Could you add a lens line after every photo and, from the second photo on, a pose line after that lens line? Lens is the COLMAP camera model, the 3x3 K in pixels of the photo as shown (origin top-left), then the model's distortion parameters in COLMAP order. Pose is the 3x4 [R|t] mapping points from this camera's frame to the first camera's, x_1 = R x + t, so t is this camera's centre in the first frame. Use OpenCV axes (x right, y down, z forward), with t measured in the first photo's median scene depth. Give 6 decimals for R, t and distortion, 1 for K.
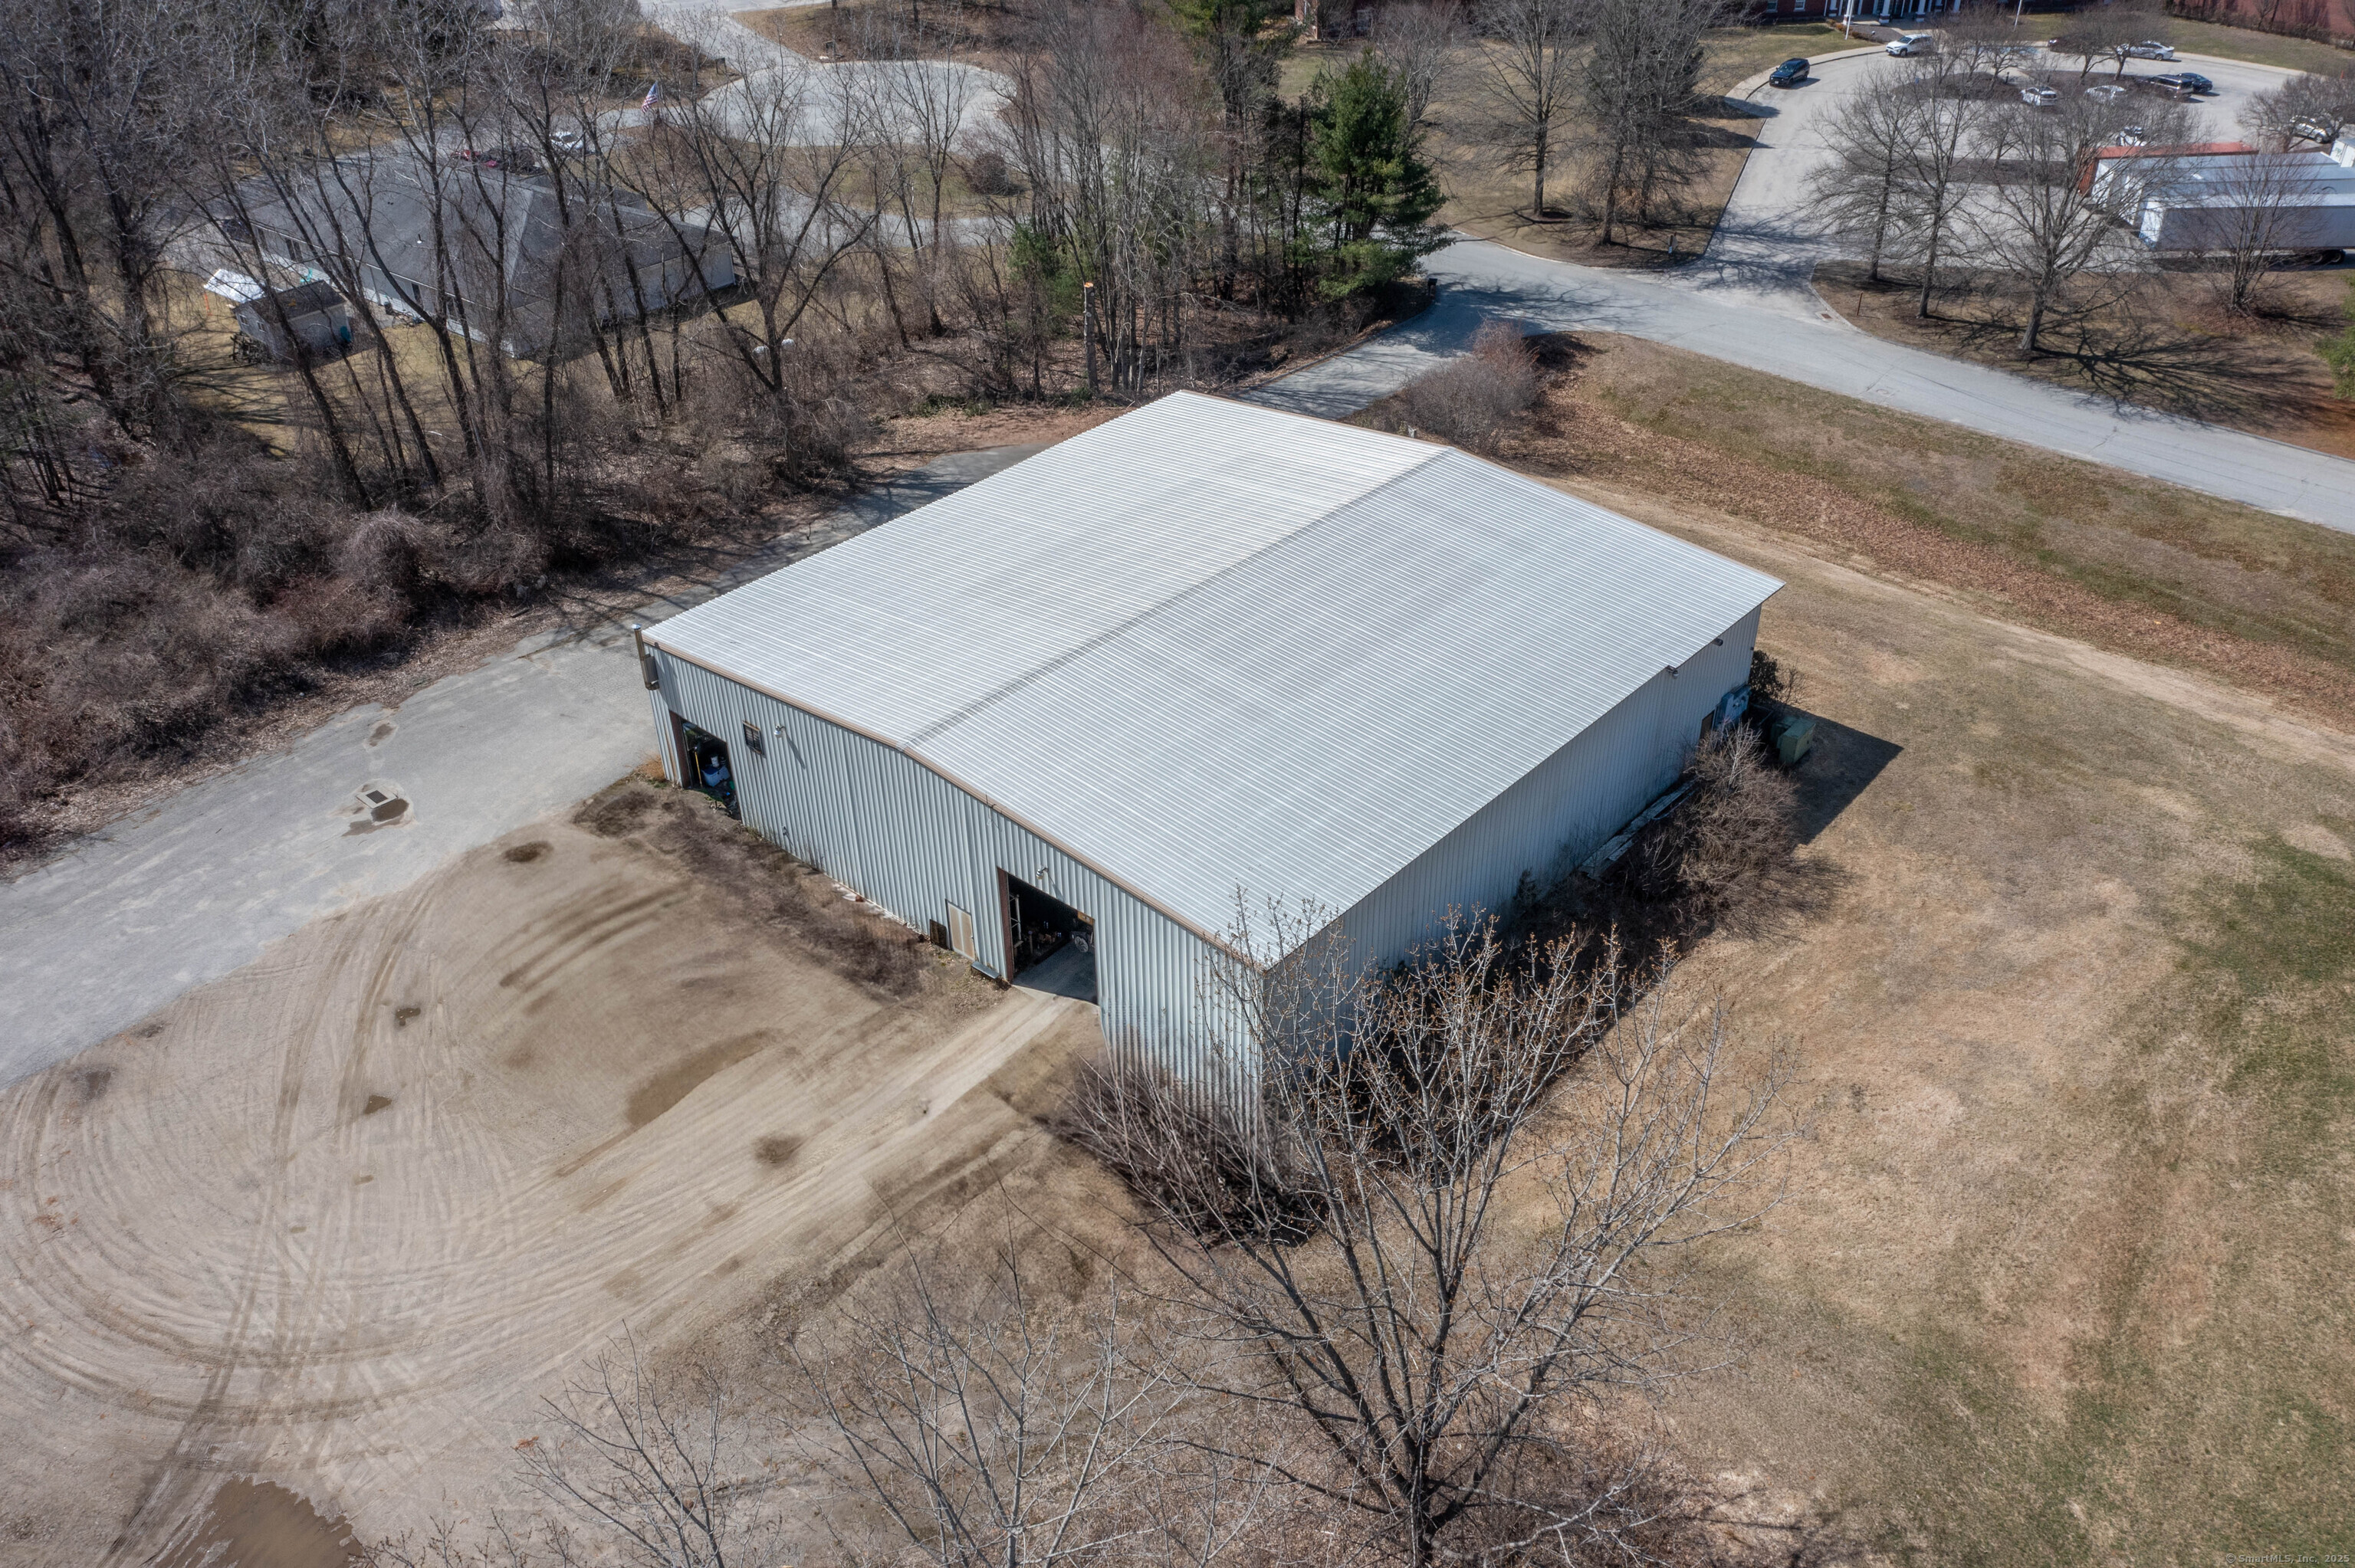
lens RADIAL K [[1838.5, 0, 1183.8], [0, 1838.5, 795.8], [0, 0, 1]] dist [-0.027901, 0.008540]
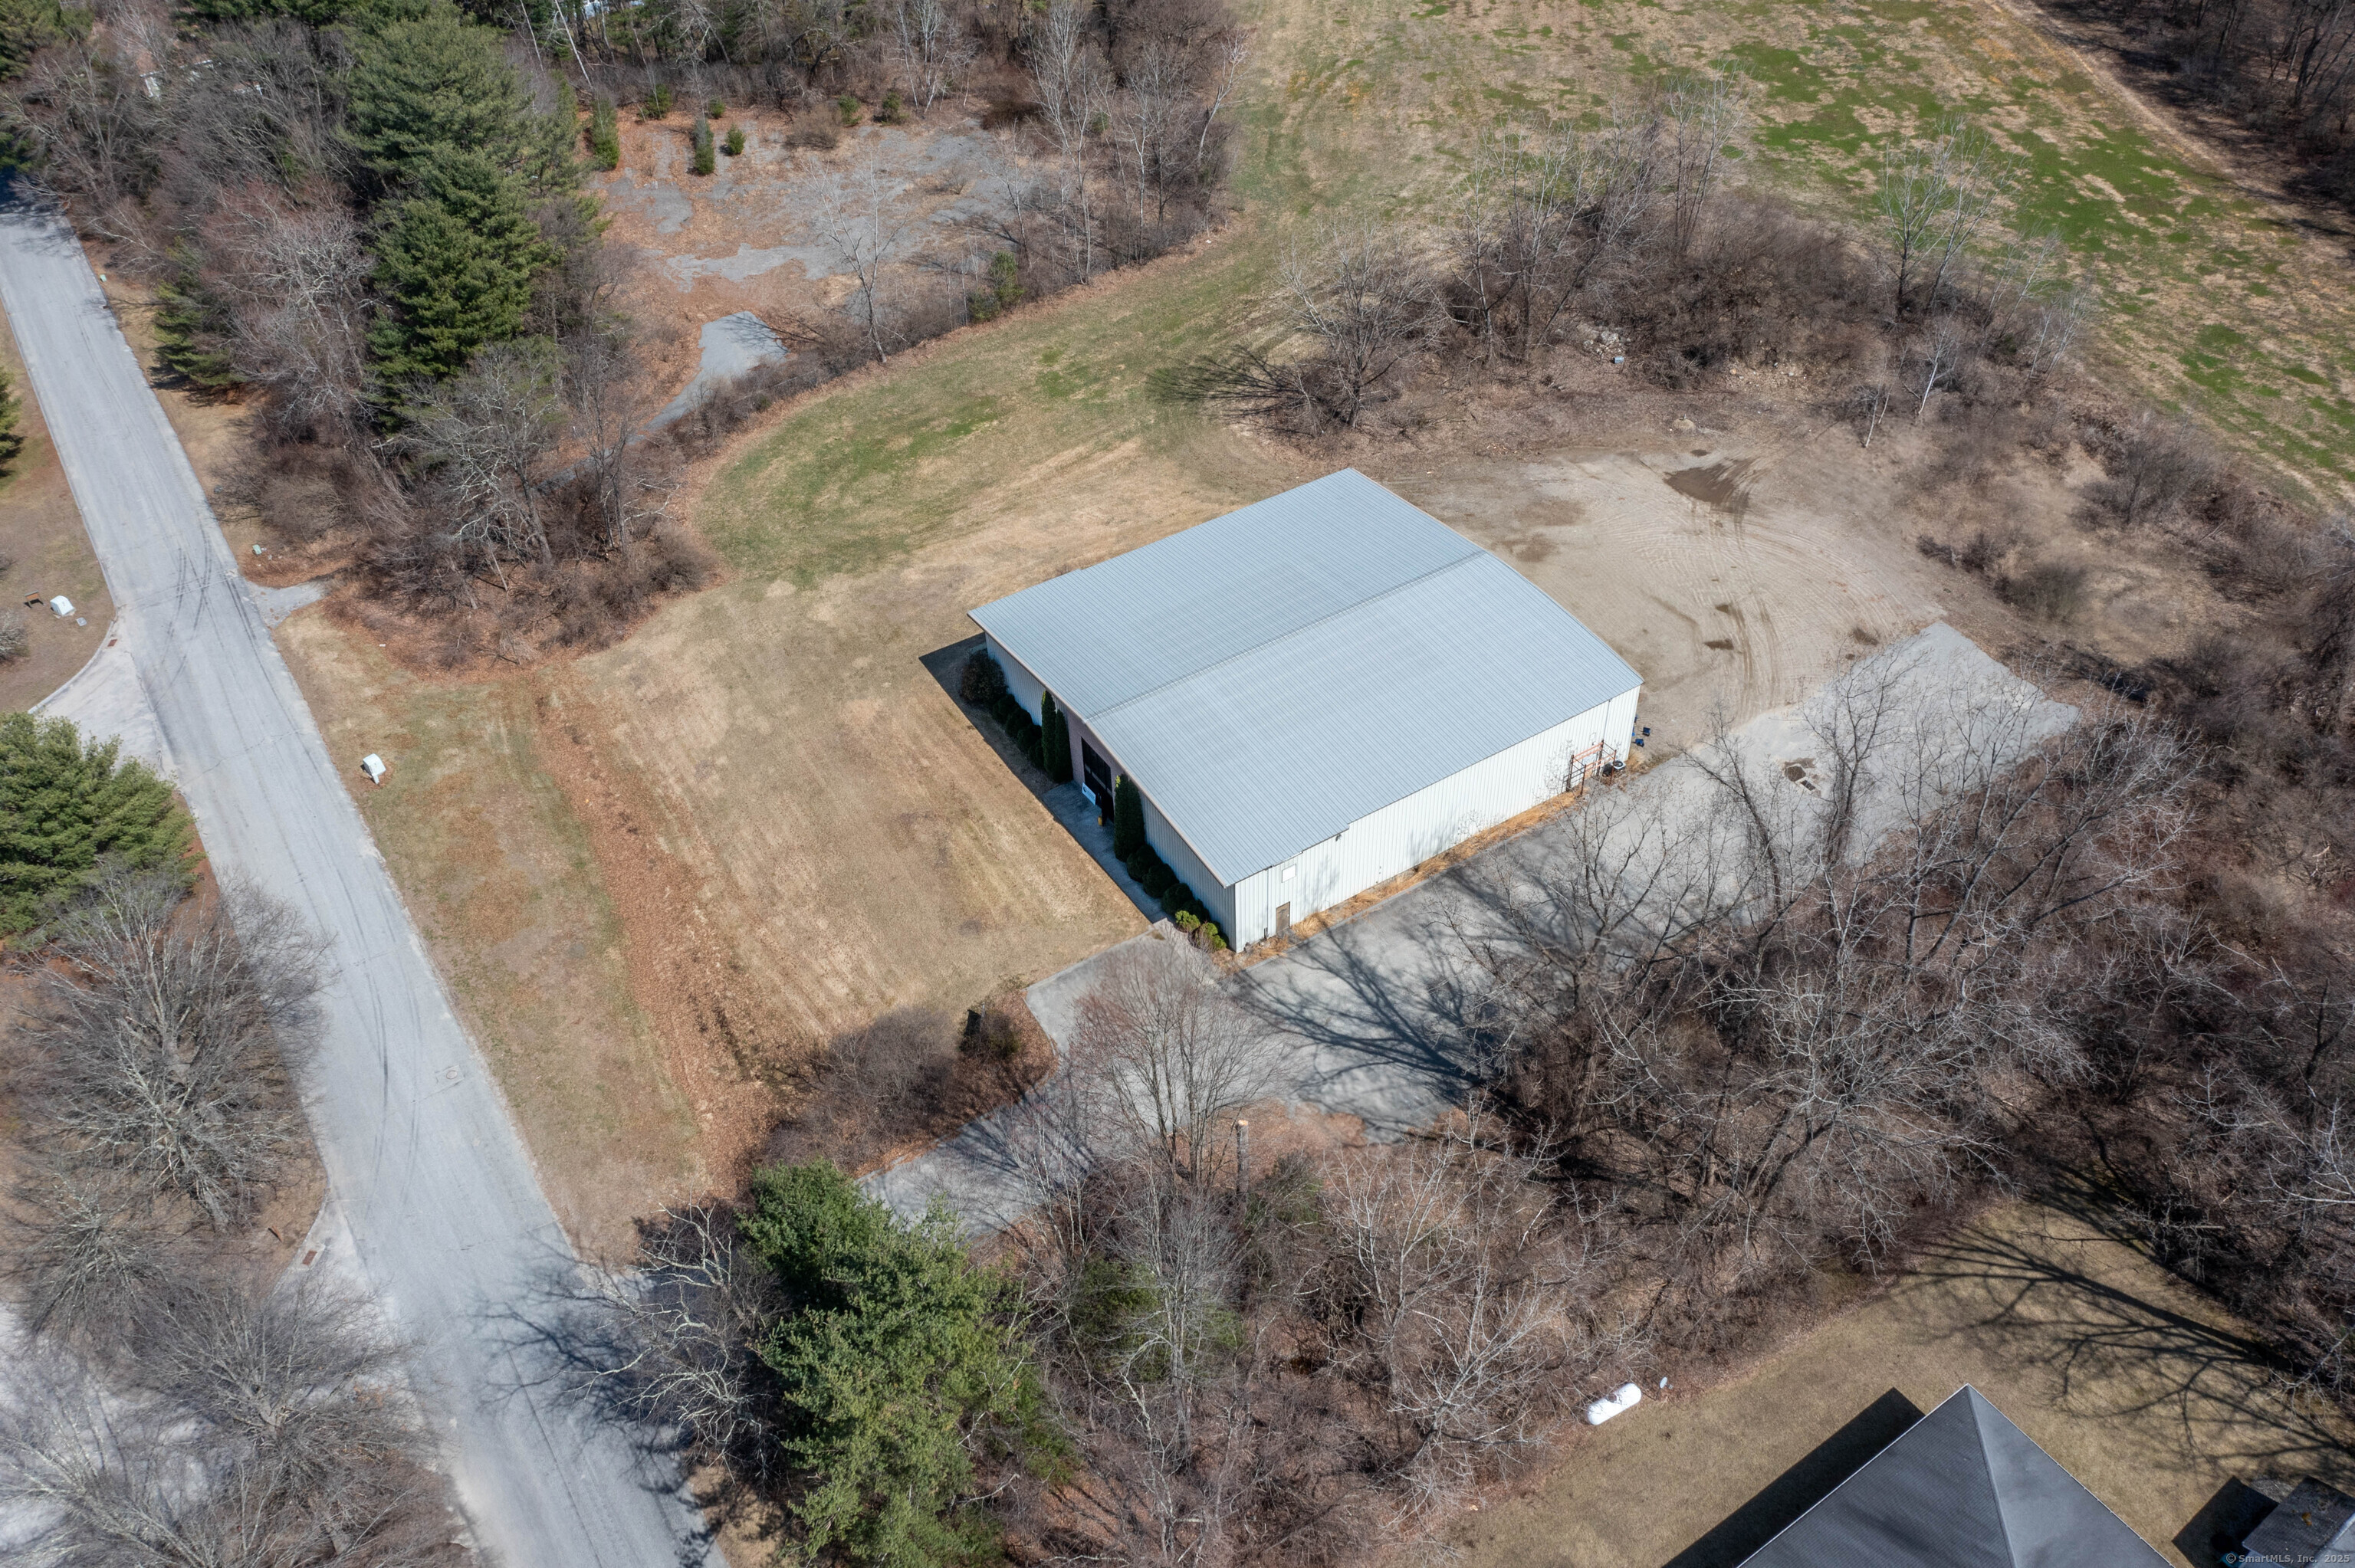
lens RADIAL K [[1838.5, 0, 1183.8], [0, 1838.5, 795.8], [0, 0, 1]] dist [-0.027901, 0.008540]
pose [[-0.959450, -0.149547, 0.238938, -0.250210], [0.196469, 0.253050, 0.947294, -1.364009], [-0.202129, 0.955825, -0.213408, 1.218682]]
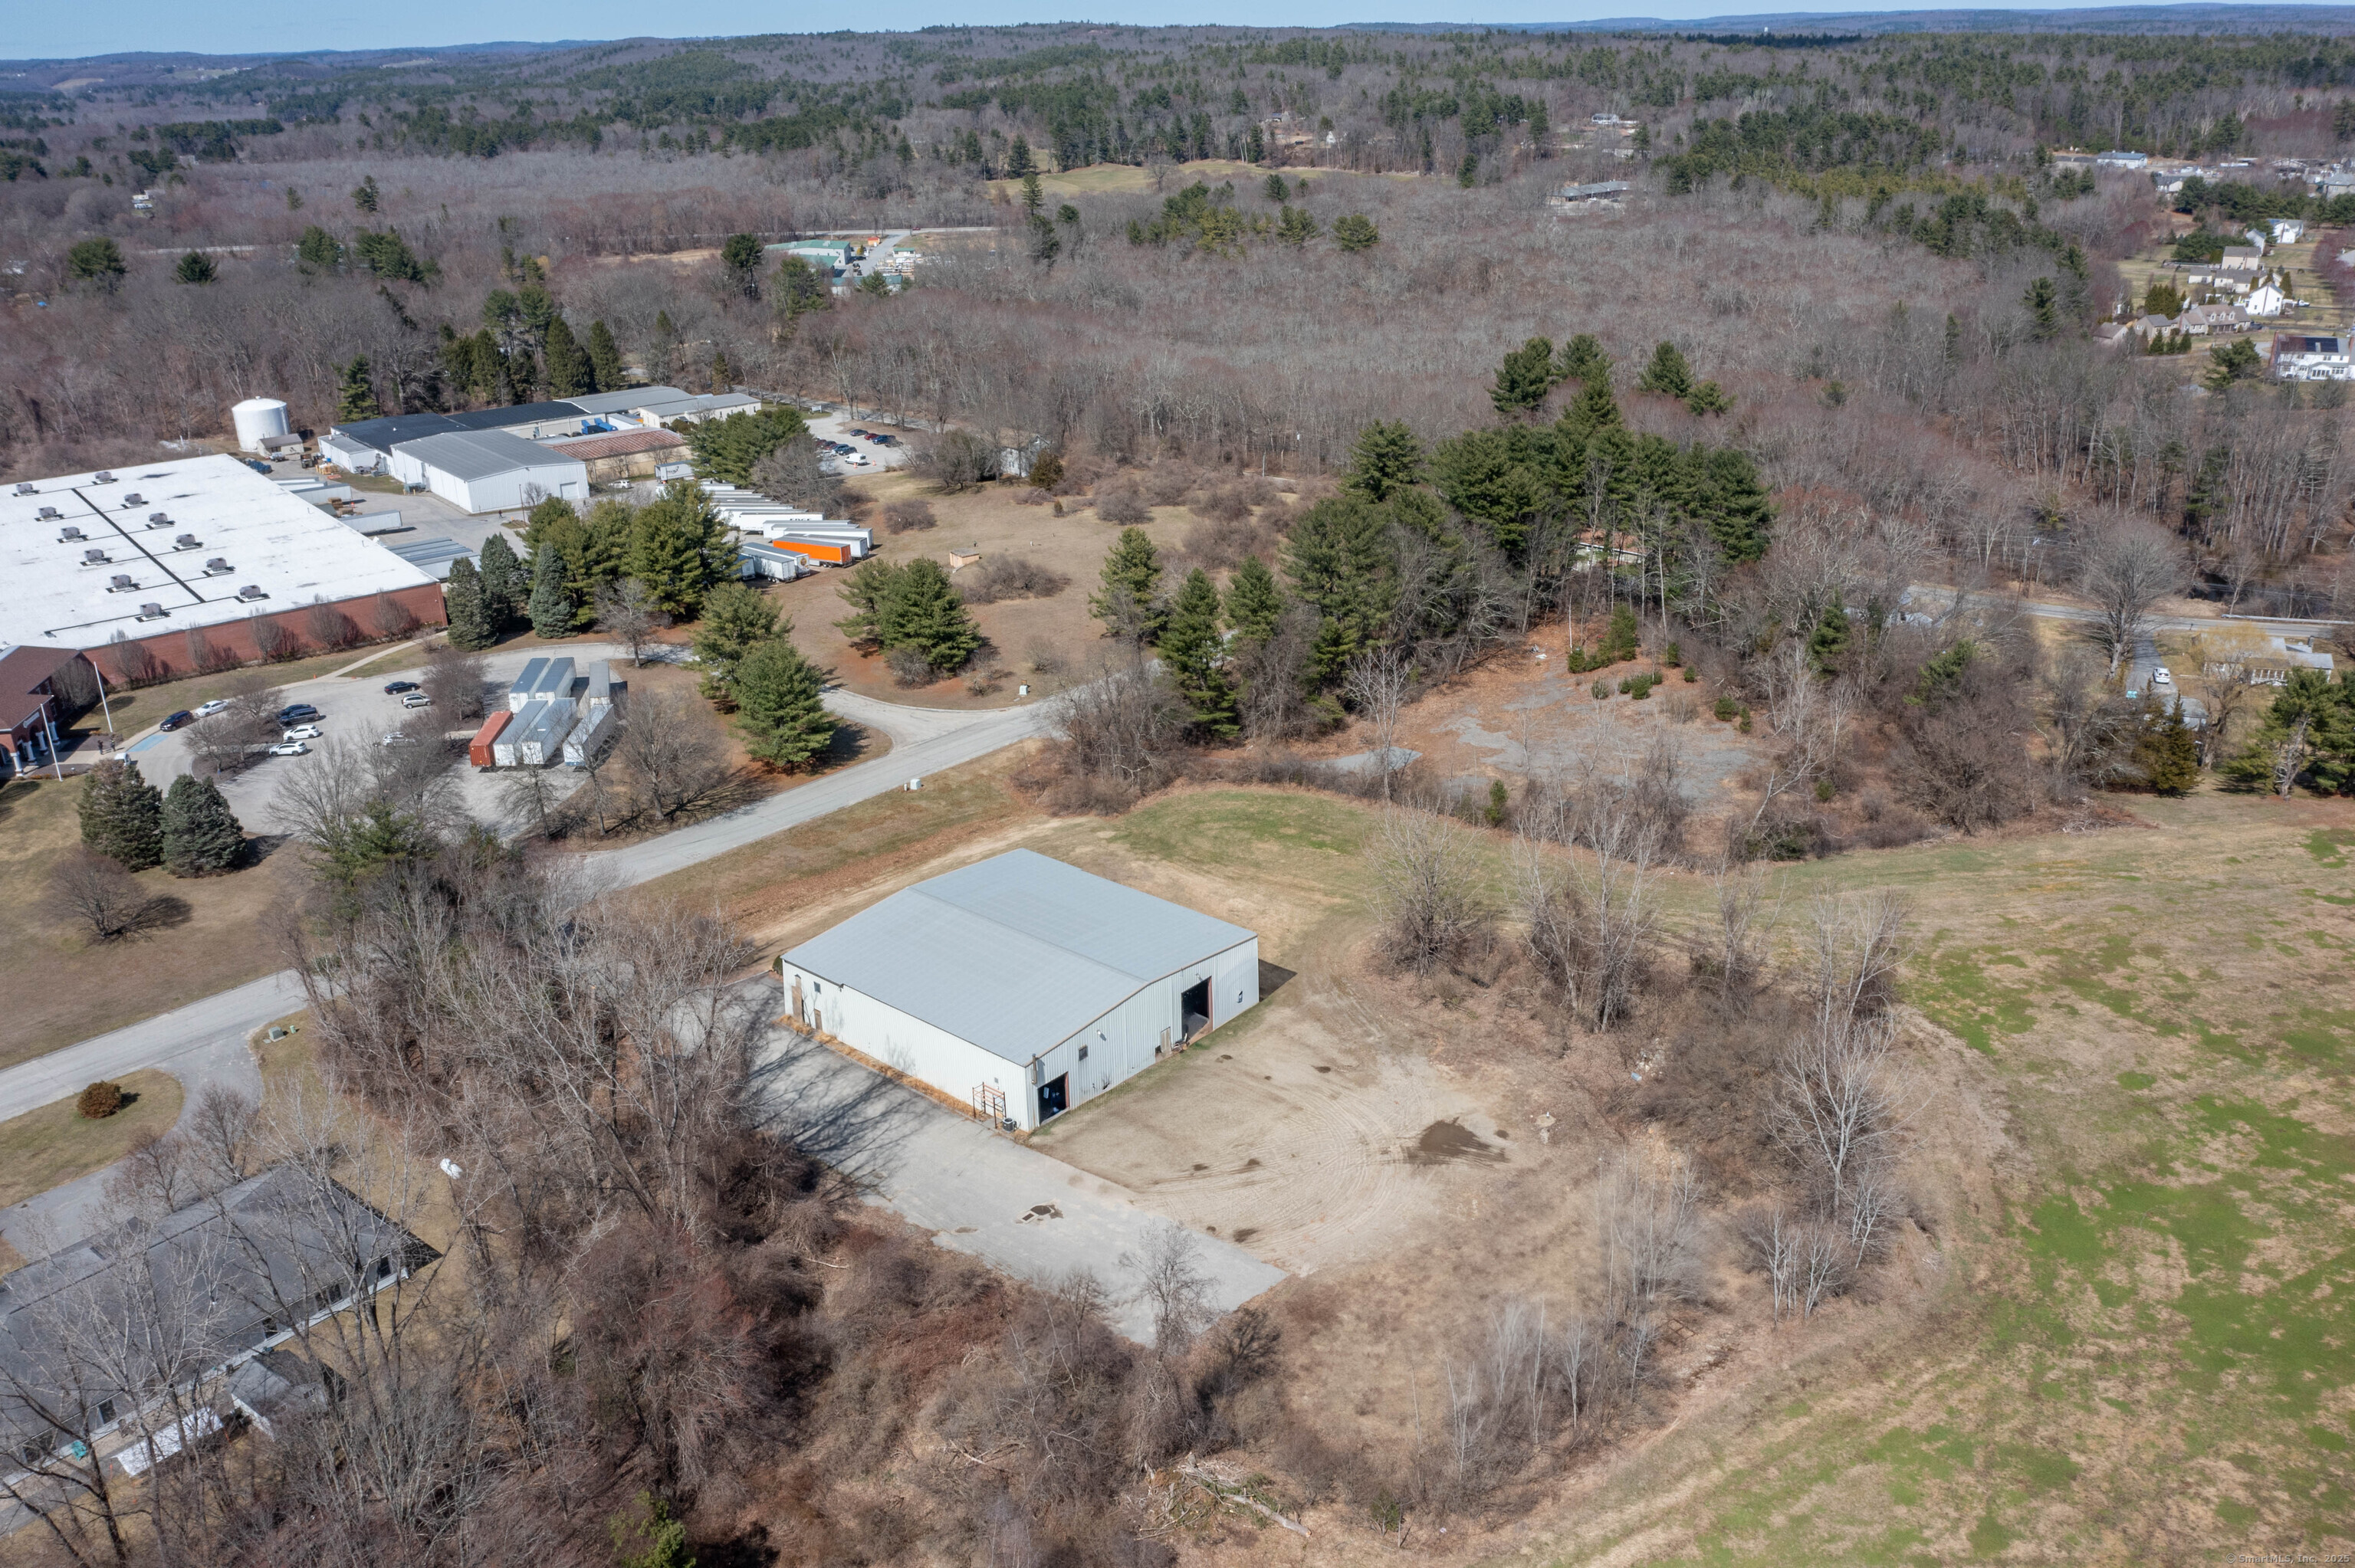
lens RADIAL K [[1838.5, 0, 1183.8], [0, 1838.5, 795.8], [0, 0, 1]] dist [-0.027901, 0.008540]
pose [[-0.019406, -0.365638, 0.930555, -1.751785], [0.572410, 0.759035, 0.310181, -0.711319], [-0.819738, 0.538679, 0.194565, 0.198073]]
